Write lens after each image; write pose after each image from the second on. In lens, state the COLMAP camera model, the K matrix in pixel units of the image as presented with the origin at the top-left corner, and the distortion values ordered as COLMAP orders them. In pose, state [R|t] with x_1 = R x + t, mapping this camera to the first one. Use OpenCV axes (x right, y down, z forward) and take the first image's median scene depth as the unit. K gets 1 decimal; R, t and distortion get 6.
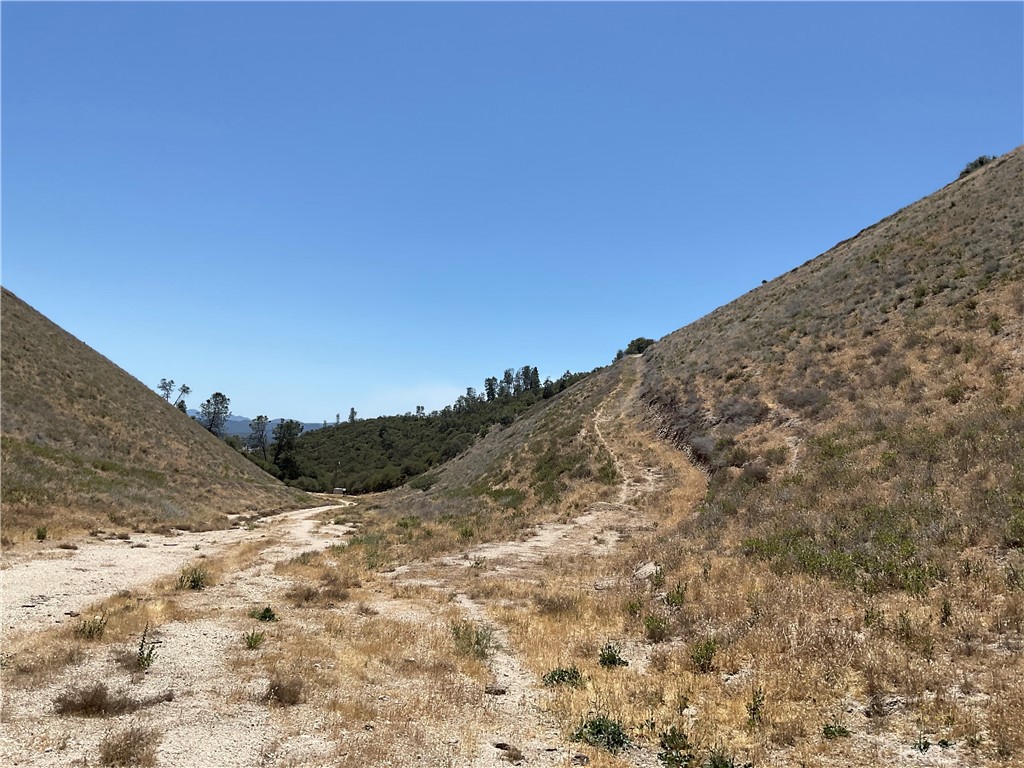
lens RADIAL K [[836.6, 0, 511.2], [0, 836.6, 383.5], [0, 0, 1]] dist [0.044571, -0.124748]
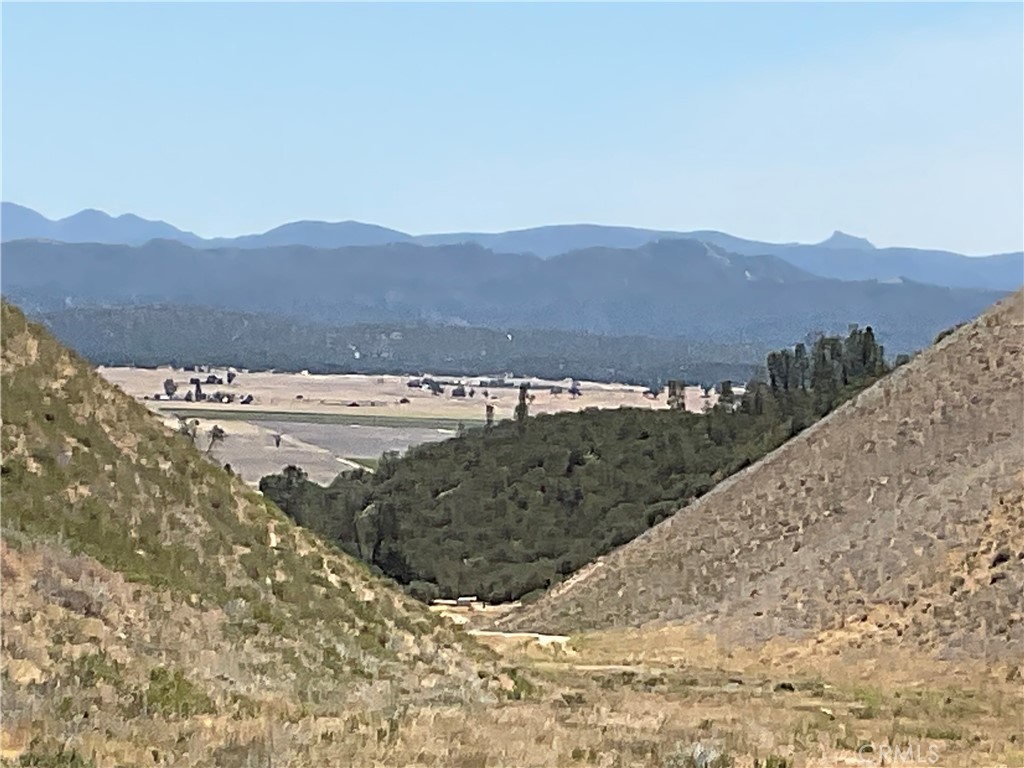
lens RADIAL K [[4145.3, 0, 513.2], [0, 4145.3, 380.2], [0, 0, 1]] dist [-0.092924, 0.000000]
pose [[0.975368, -0.033423, -0.218038, 0.419713], [0.053741, 0.994676, 0.087930, -0.253473], [0.213938, -0.097482, 0.971971, -1.654478]]
